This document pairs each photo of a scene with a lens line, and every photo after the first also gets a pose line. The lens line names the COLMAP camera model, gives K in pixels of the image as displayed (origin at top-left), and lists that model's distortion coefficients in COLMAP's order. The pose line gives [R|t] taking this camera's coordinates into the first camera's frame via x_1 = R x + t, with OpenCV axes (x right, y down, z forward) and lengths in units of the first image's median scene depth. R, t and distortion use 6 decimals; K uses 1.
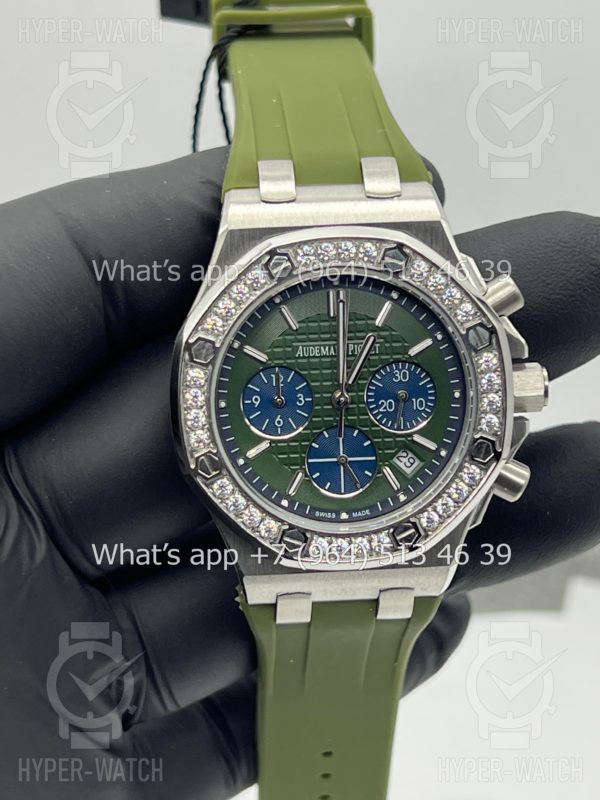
lens RADIAL K [[1917.9, 0, 298.9], [0, 1917.9, 401.3], [0, 0, 1]] dist [0.229677, 0.000000]
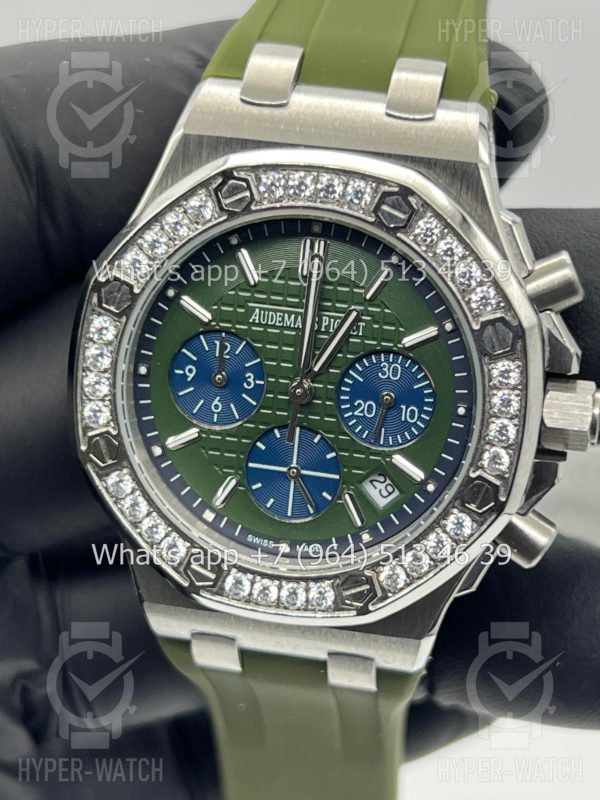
lens RADIAL K [[1917.9, 0, 302.2], [0, 1917.9, 407.2], [0, 0, 1]] dist [0.229677, 0.000000]
pose [[0.966231, 0.169527, -0.194056, 0.163141], [-0.154256, 0.983796, 0.091381, -0.060641], [0.206403, -0.058361, 0.976725, 0.294278]]
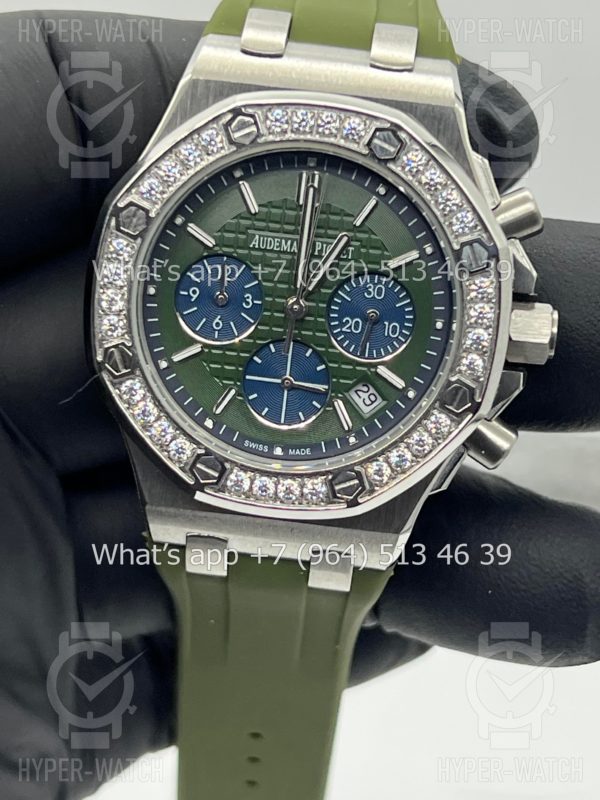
lens RADIAL K [[1917.9, 0, 299.1], [0, 1917.9, 398.0], [0, 0, 1]] dist [0.229677, 0.000000]
pose [[0.982988, 0.161250, -0.087938, 0.100351], [-0.161524, 0.986861, 0.004046, 0.032957], [0.087435, 0.010227, 0.996118, 0.193334]]
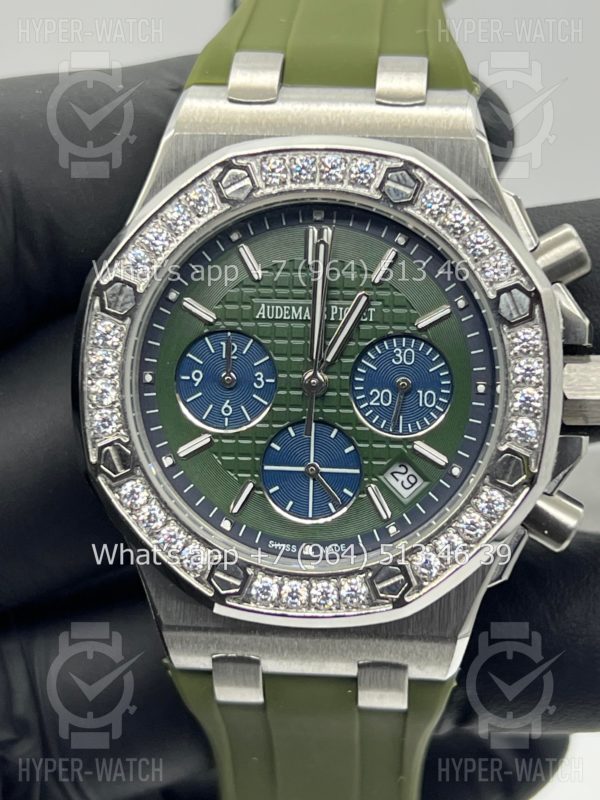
lens RADIAL K [[1917.9, 0, 297.5], [0, 1917.9, 402.4], [0, 0, 1]] dist [0.229677, 0.000000]
pose [[0.988826, 0.070304, -0.131452, 0.108420], [-0.078820, 0.995037, -0.060733, 0.049127], [0.126530, 0.070416, 0.989460, 0.303794]]
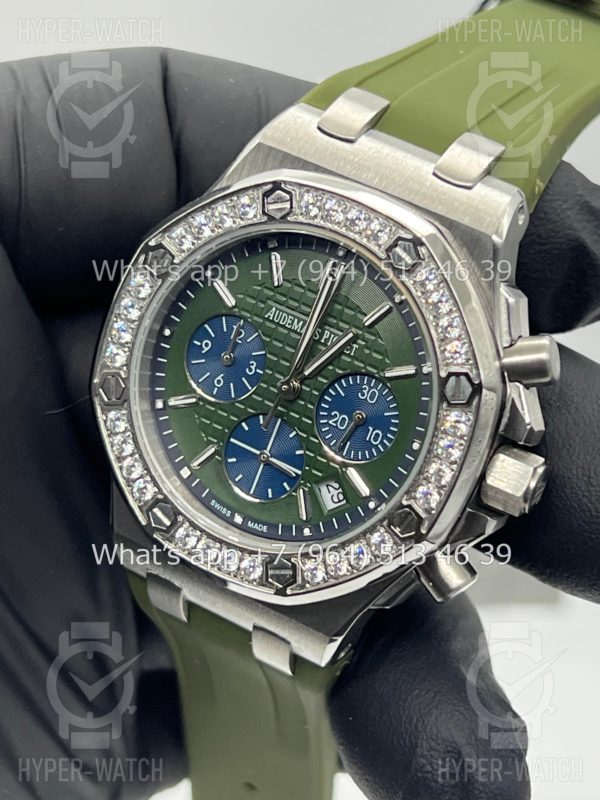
lens RADIAL K [[1917.9, 0, 297.7], [0, 1917.9, 397.3], [0, 0, 1]] dist [0.229677, 0.000000]
pose [[0.827880, 0.428565, -0.361867, 0.318767], [-0.422905, 0.900726, 0.099222, -0.079080], [0.368466, 0.070892, 0.926934, 0.251034]]
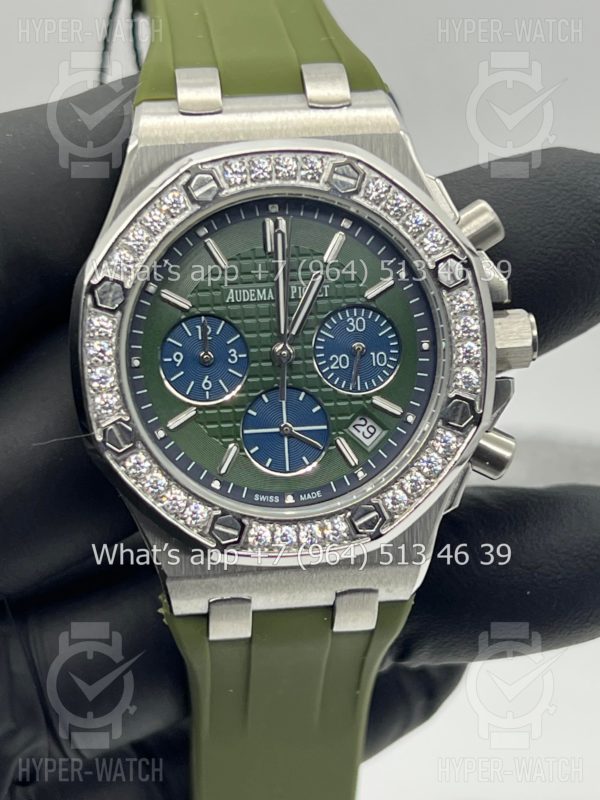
lens RADIAL K [[1917.9, 0, 296.1], [0, 1917.9, 401.4], [0, 0, 1]] dist [0.229677, 0.000000]
pose [[0.999498, -0.020394, 0.024257, 0.007460], [0.021632, 0.998415, -0.051960, 0.060905], [-0.023159, 0.052459, 0.998355, 0.192822]]
